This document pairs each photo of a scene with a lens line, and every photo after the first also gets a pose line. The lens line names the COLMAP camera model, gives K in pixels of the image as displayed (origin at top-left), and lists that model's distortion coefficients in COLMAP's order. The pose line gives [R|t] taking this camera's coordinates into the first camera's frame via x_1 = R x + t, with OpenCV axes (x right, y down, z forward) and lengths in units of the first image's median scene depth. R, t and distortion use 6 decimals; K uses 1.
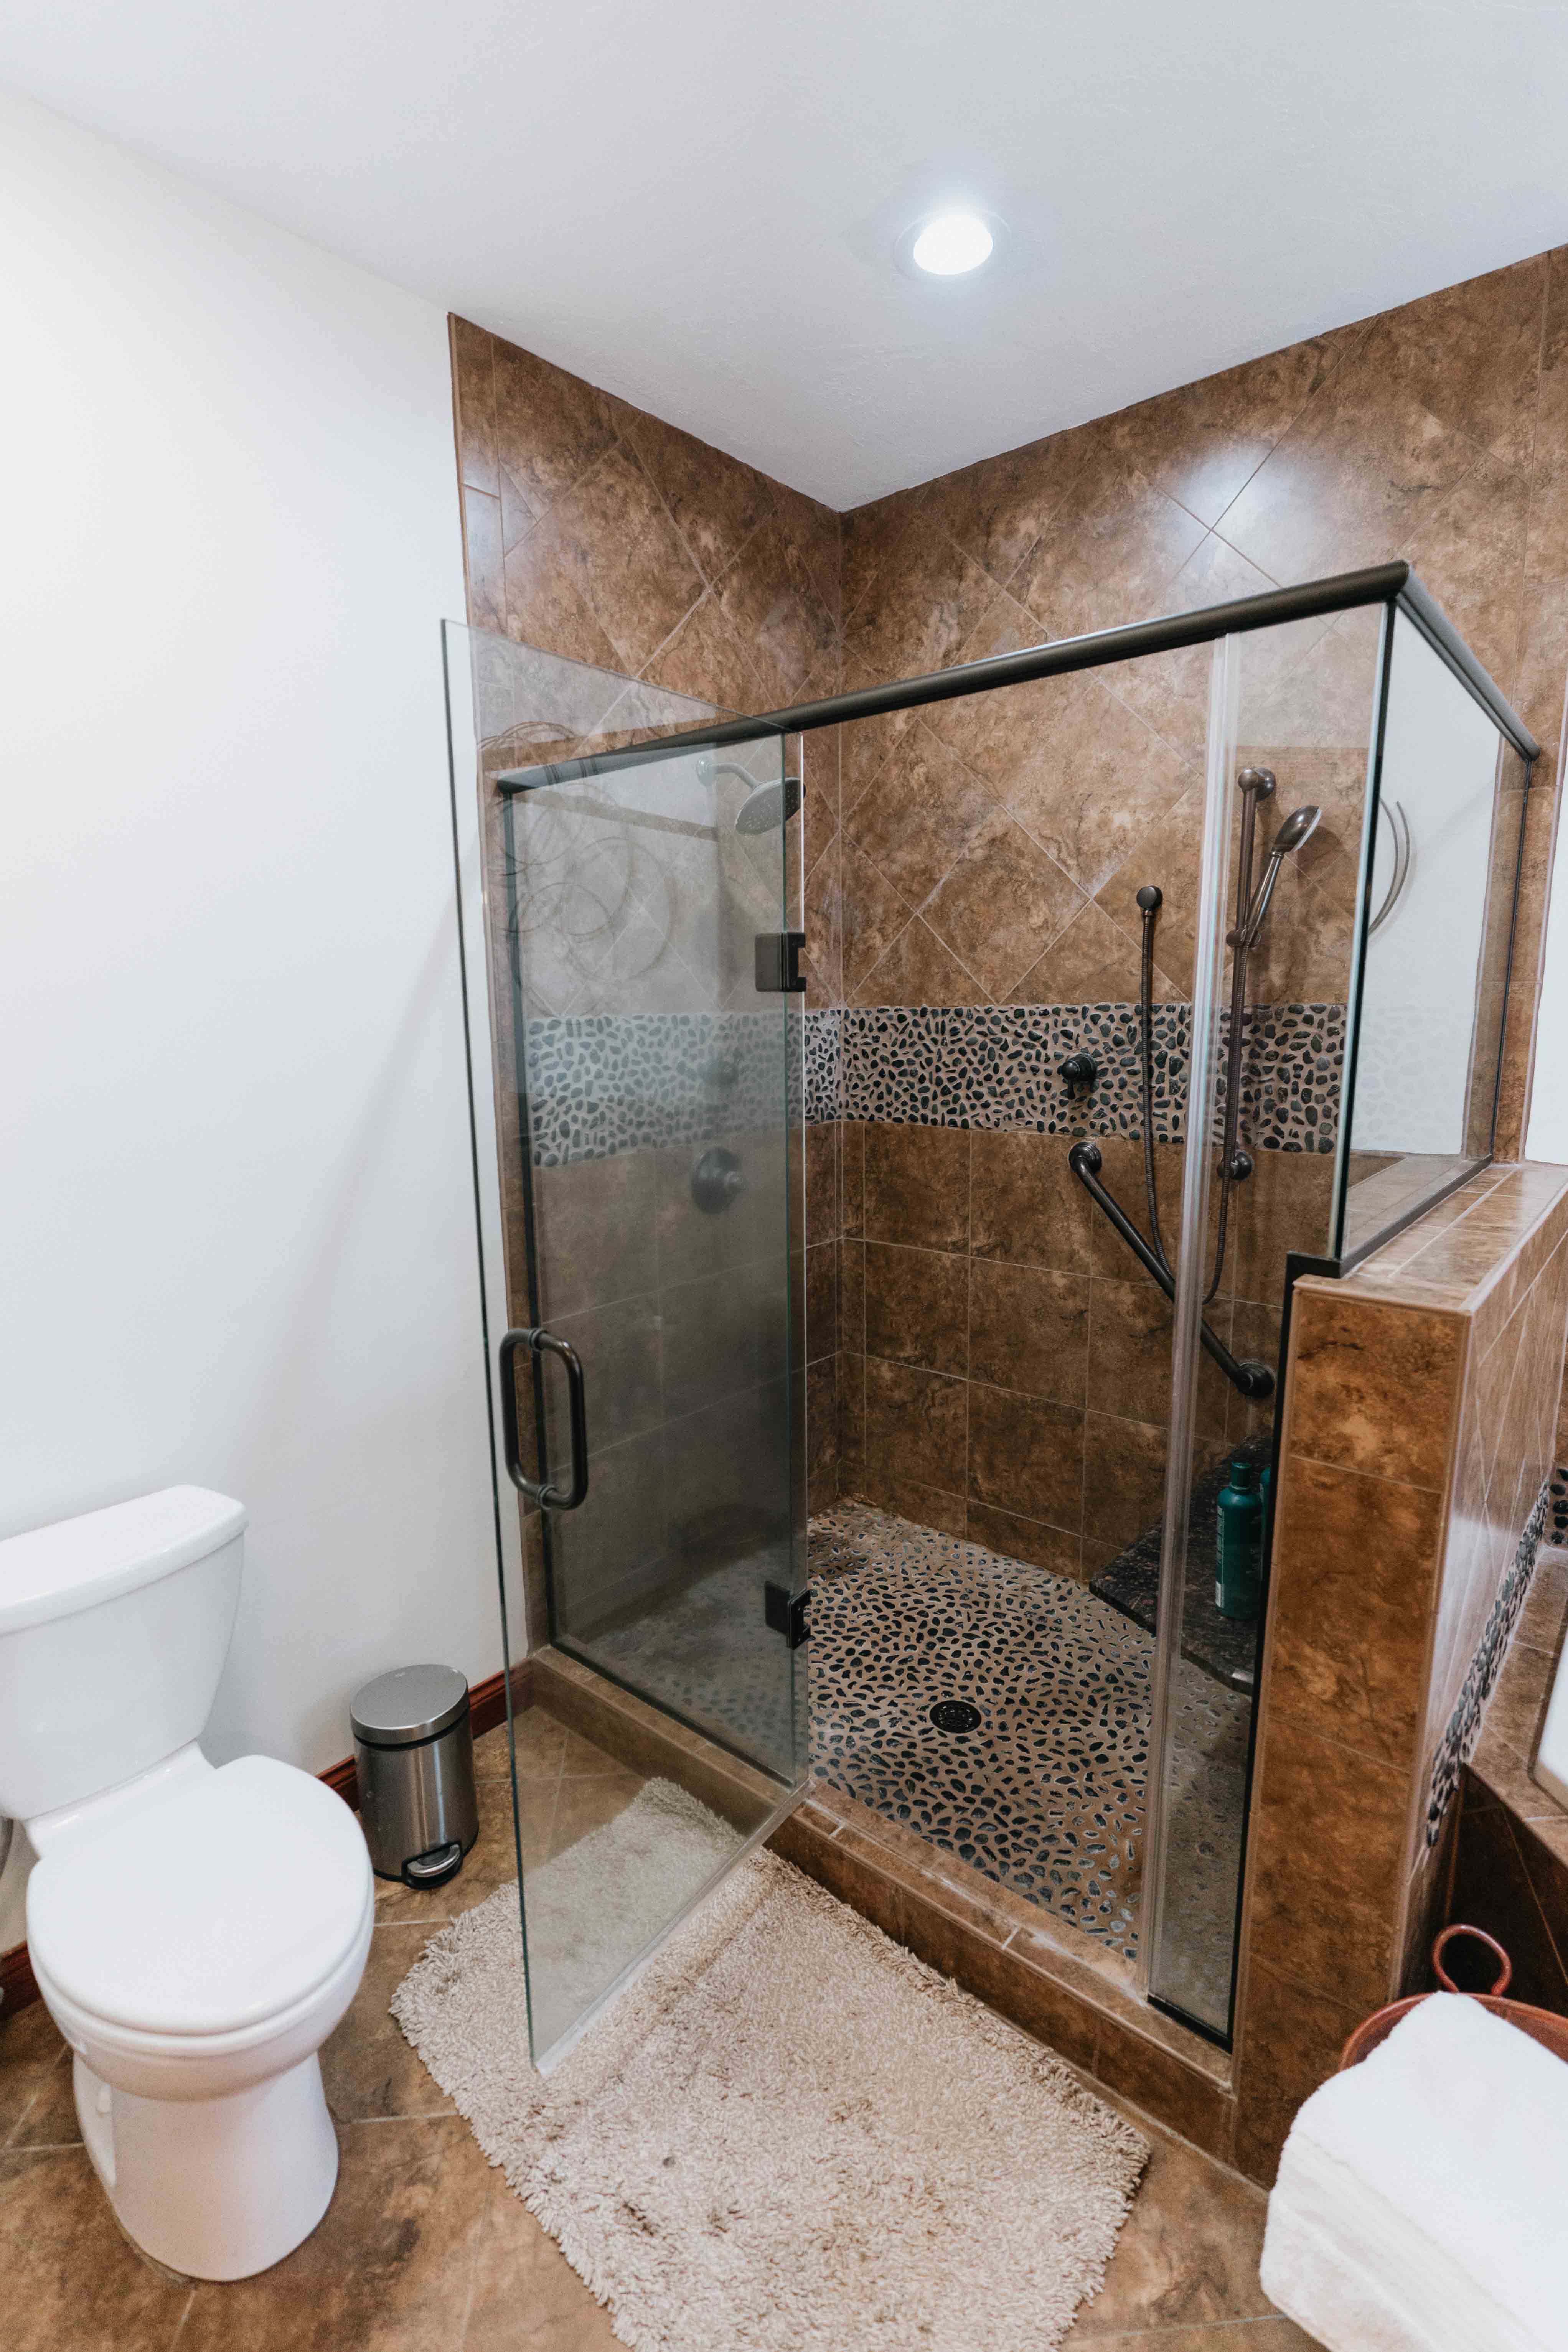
lens RADIAL K [[1079.1, 0, 790.1], [0, 1079.1, 1181.5], [0, 0, 1]] dist [-0.008717, 0.001526]
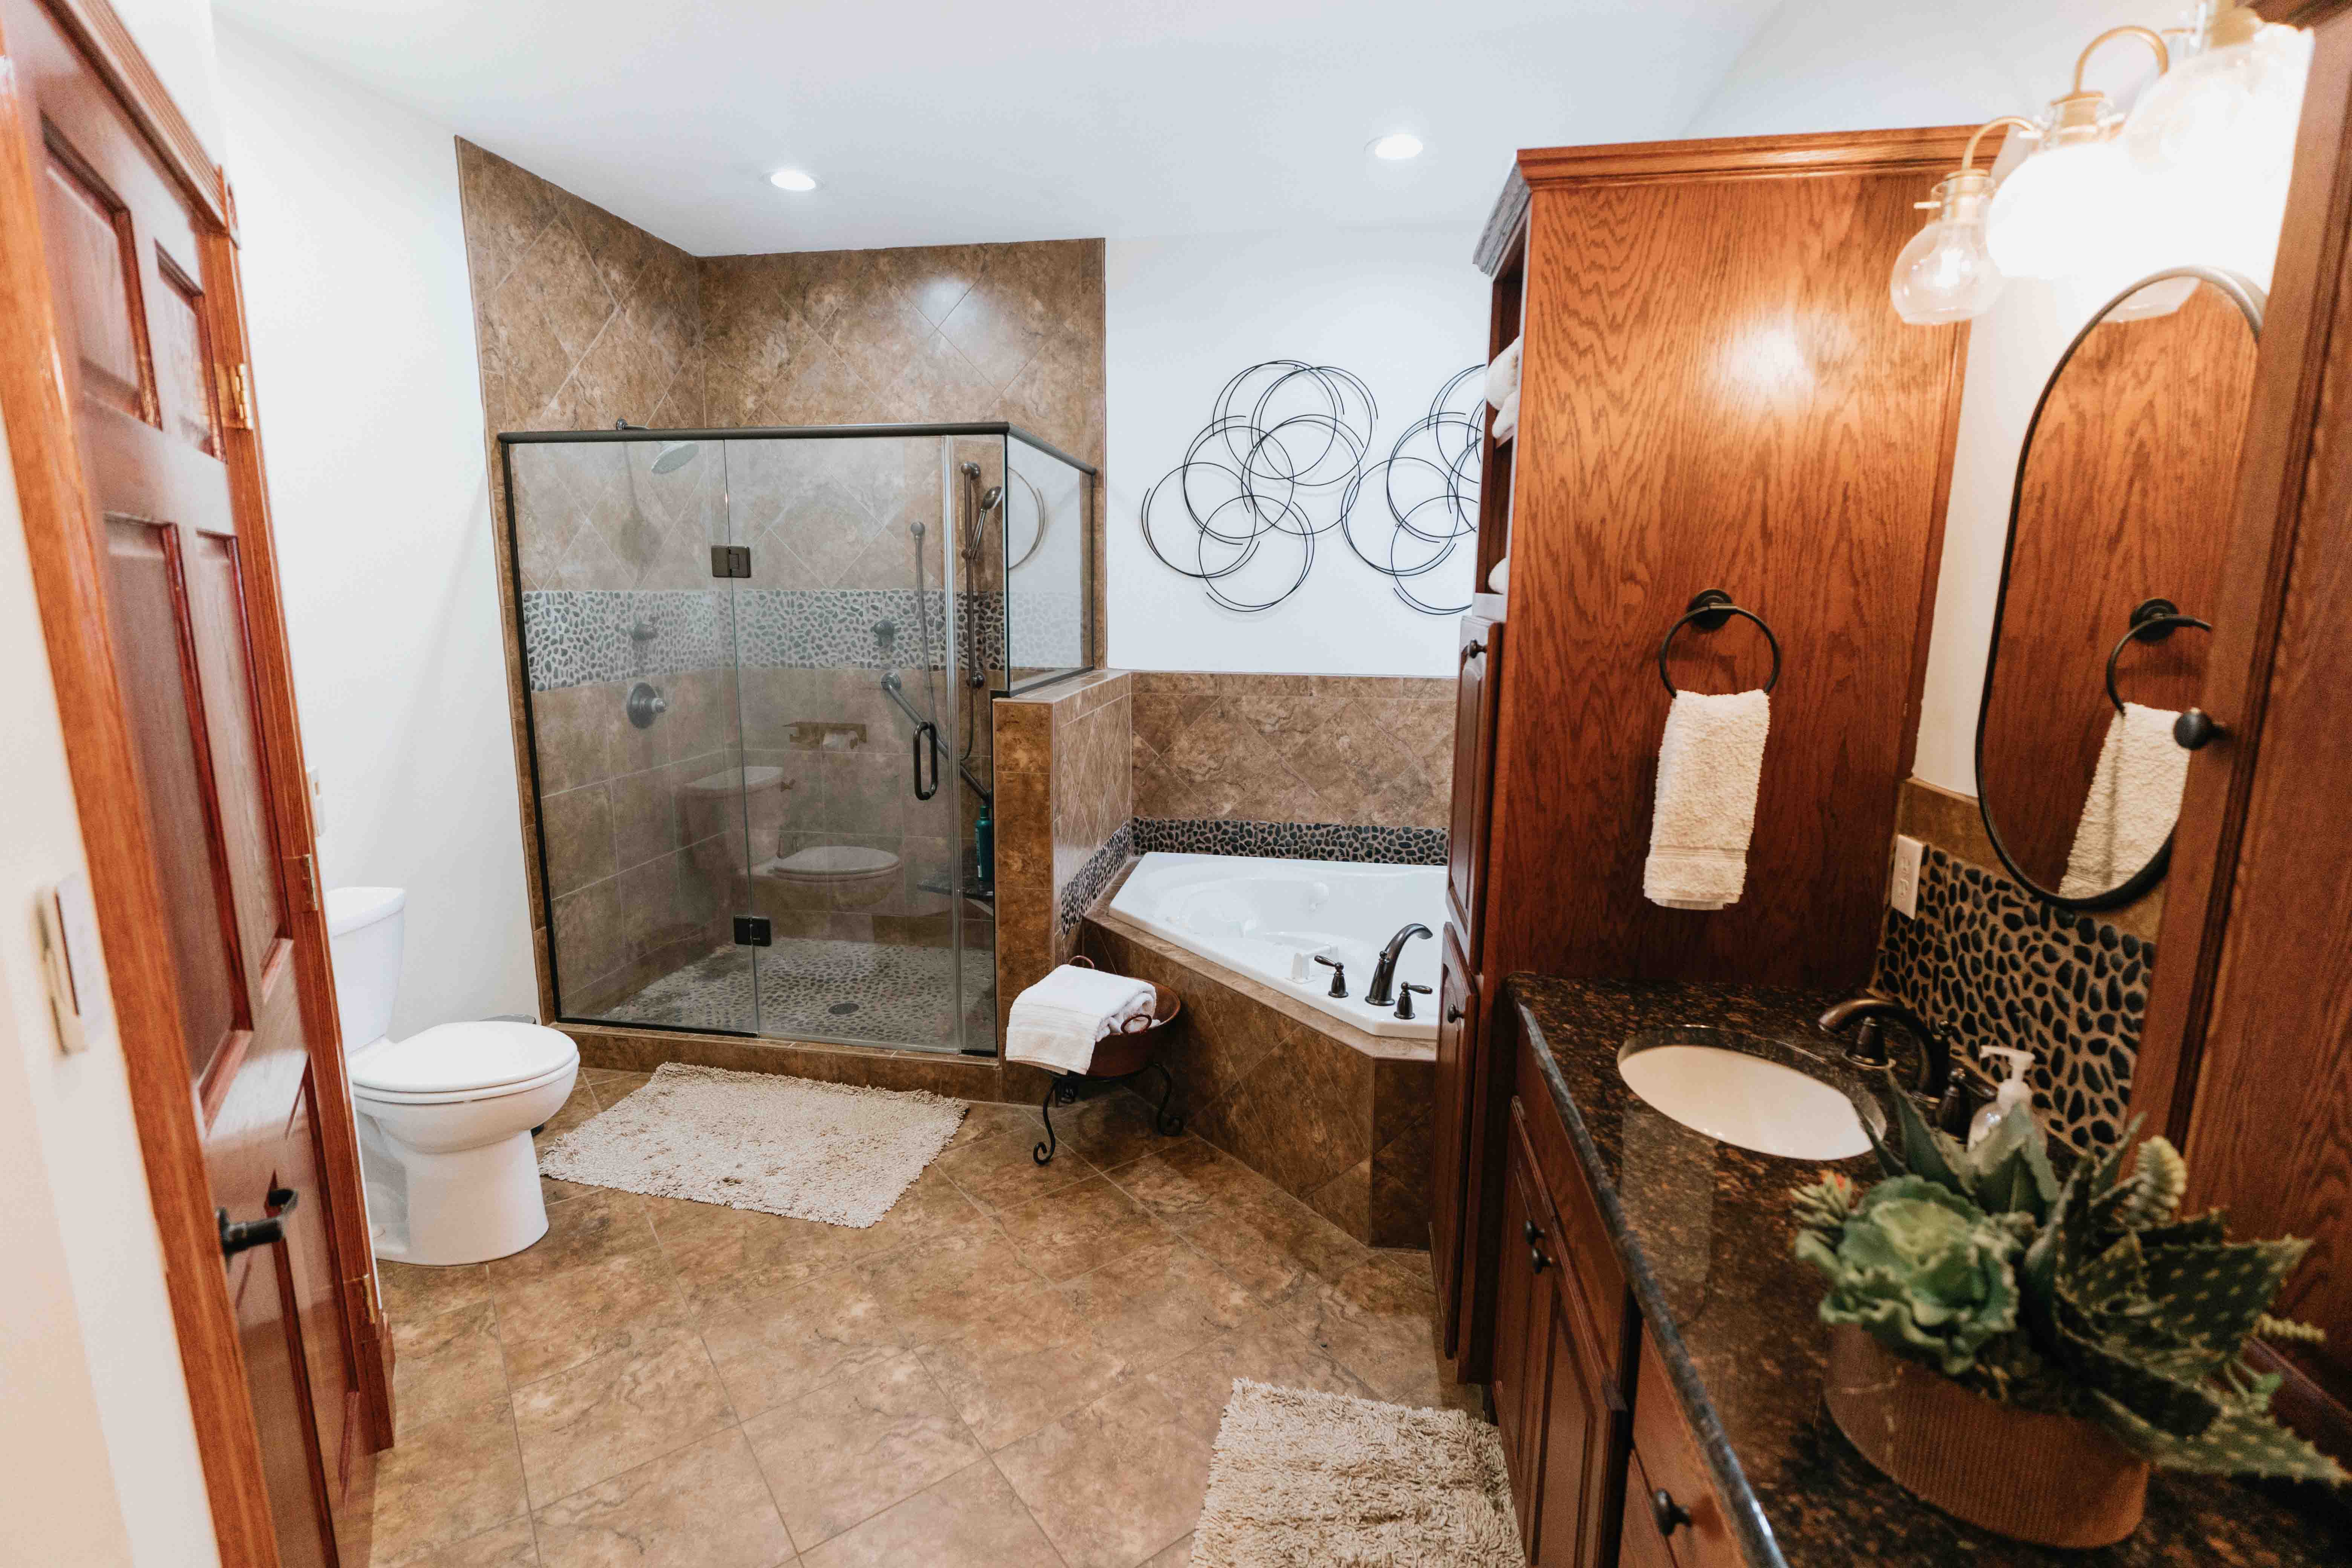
lens RADIAL K [[1079.1, 0, 1172.6], [0, 1079.1, 782.1], [0, 0, 1]] dist [-0.008717, 0.001526]
pose [[0.850325, -0.073621, 0.521083, -0.255513], [0.070725, 0.997171, 0.025473, 0.130474], [-0.521484, 0.015193, 0.853126, -0.697075]]
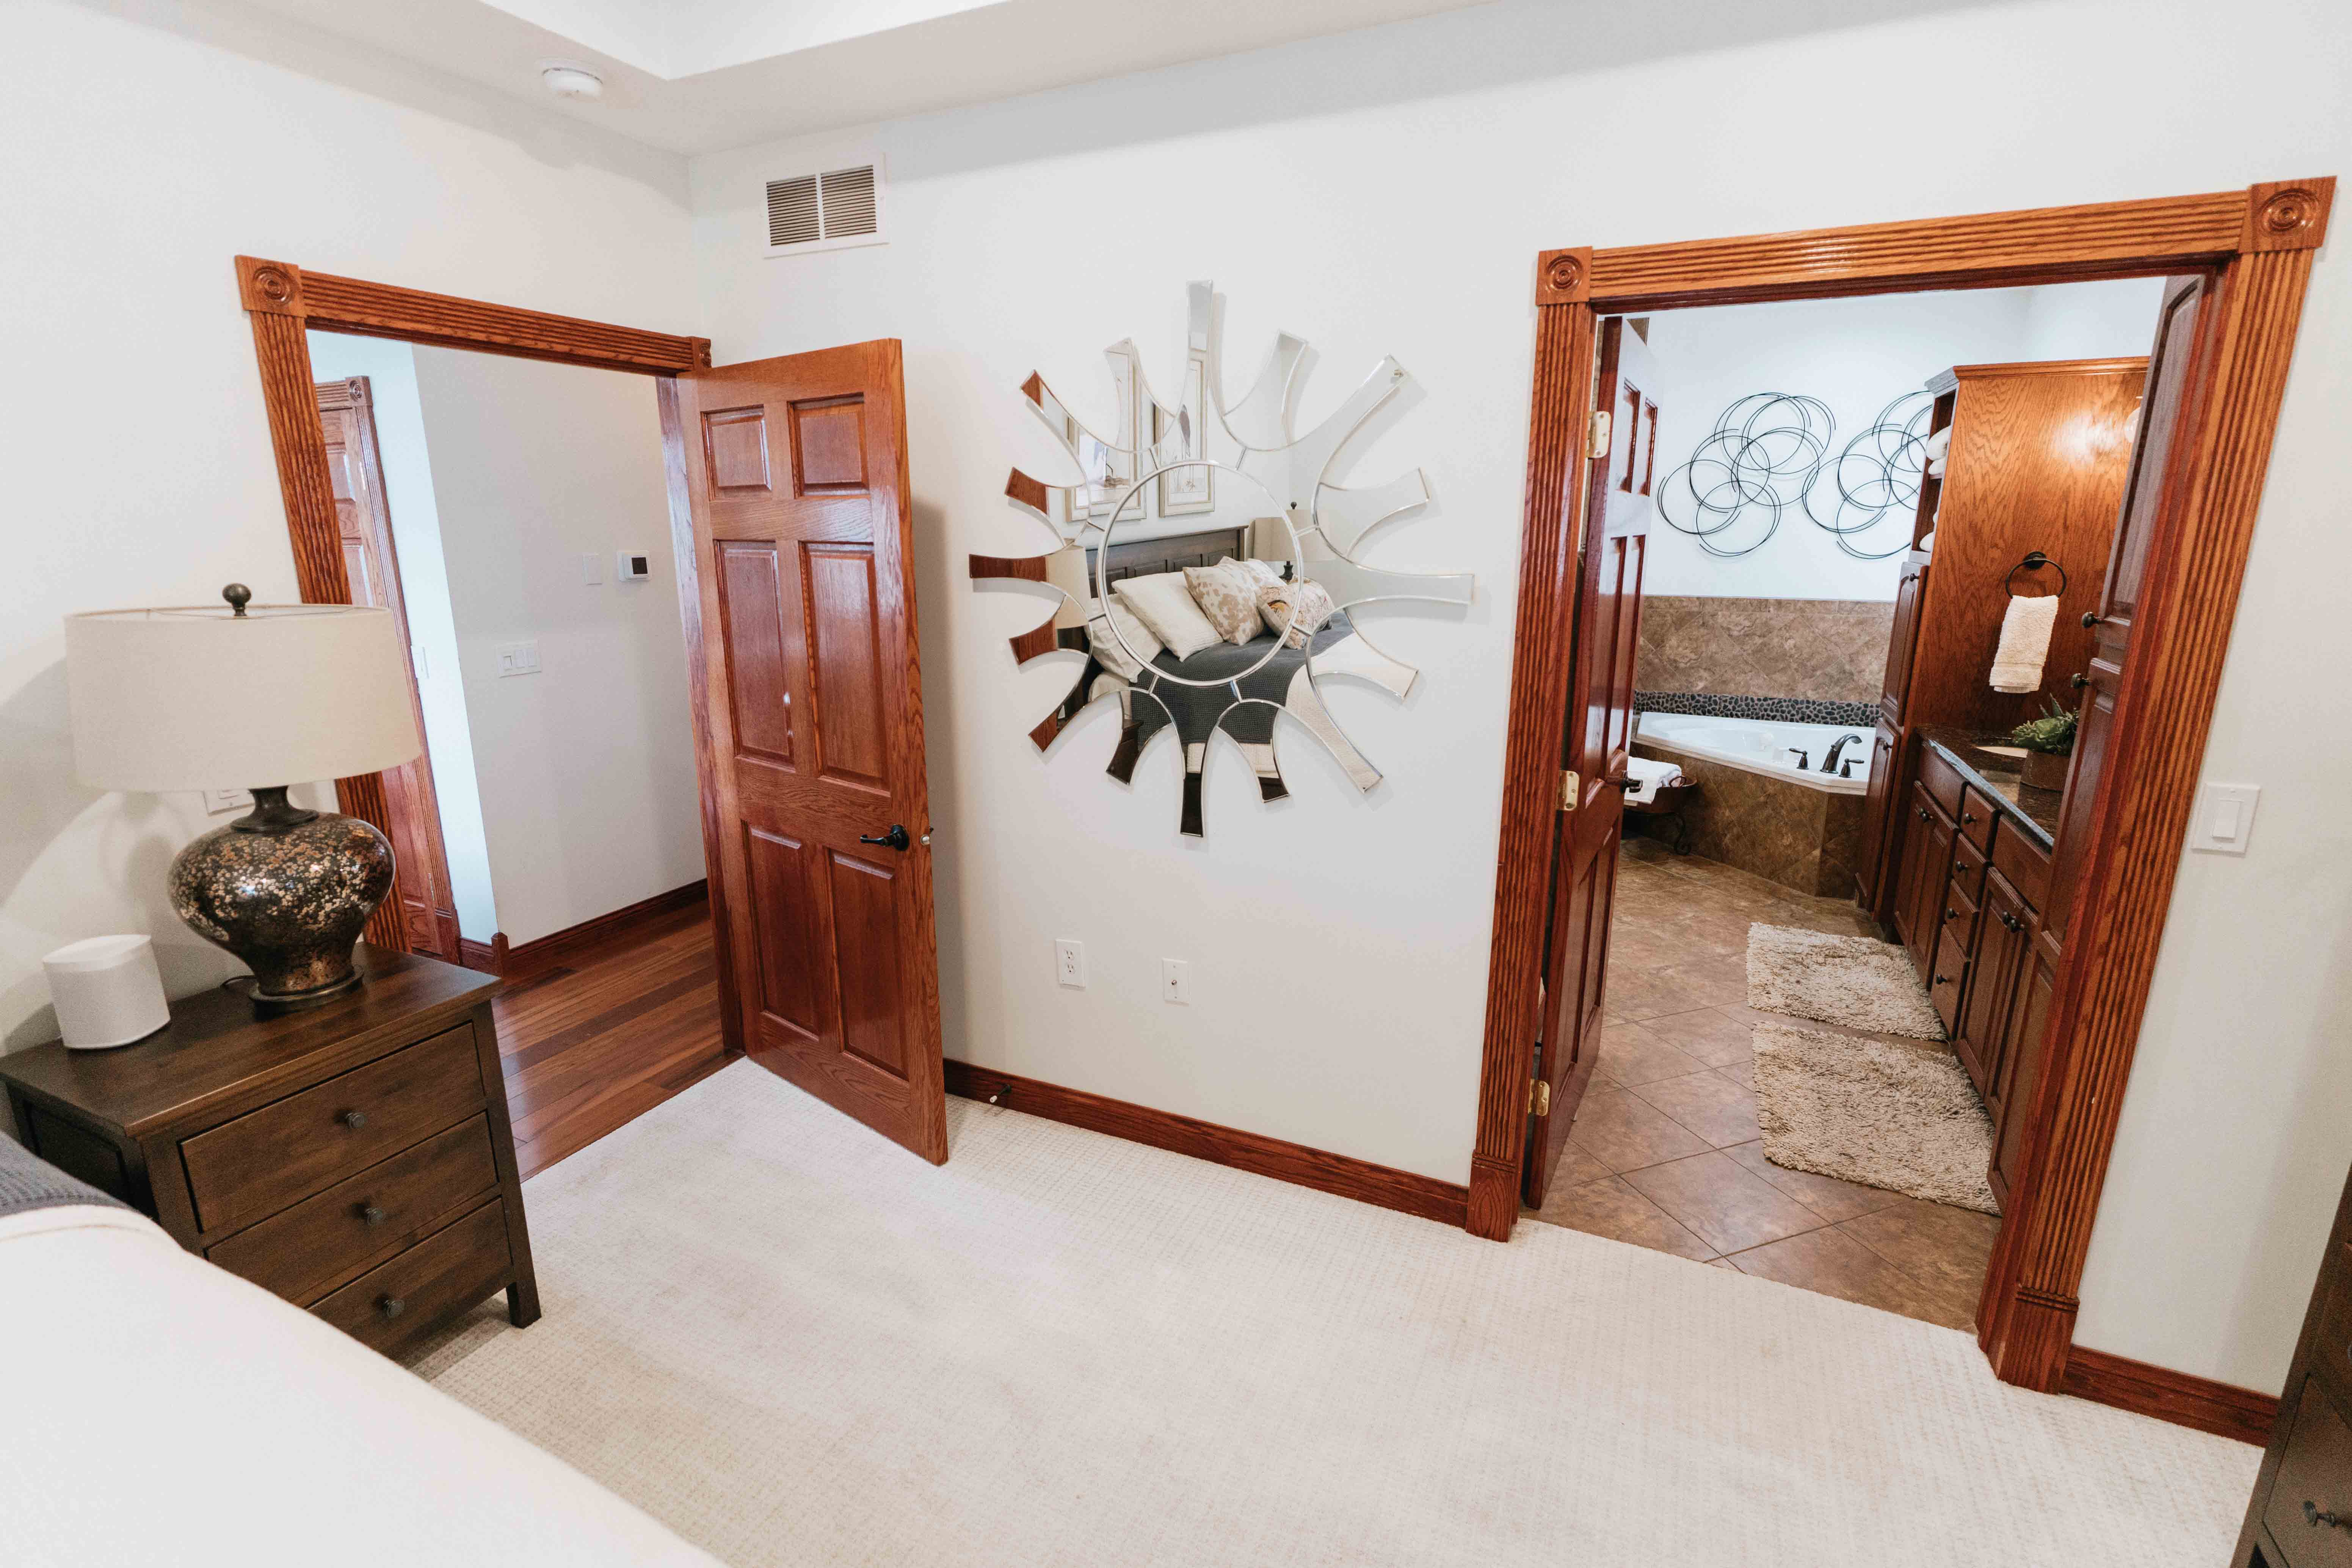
lens RADIAL K [[1079.1, 0, 1170.3], [0, 1079.1, 782.5], [0, 0, 1]] dist [-0.008717, 0.001526]
pose [[0.964848, -0.048201, 0.258349, -1.252893], [0.031905, 0.997249, 0.066906, 0.243095], [-0.260864, -0.056312, 0.963732, -1.505436]]
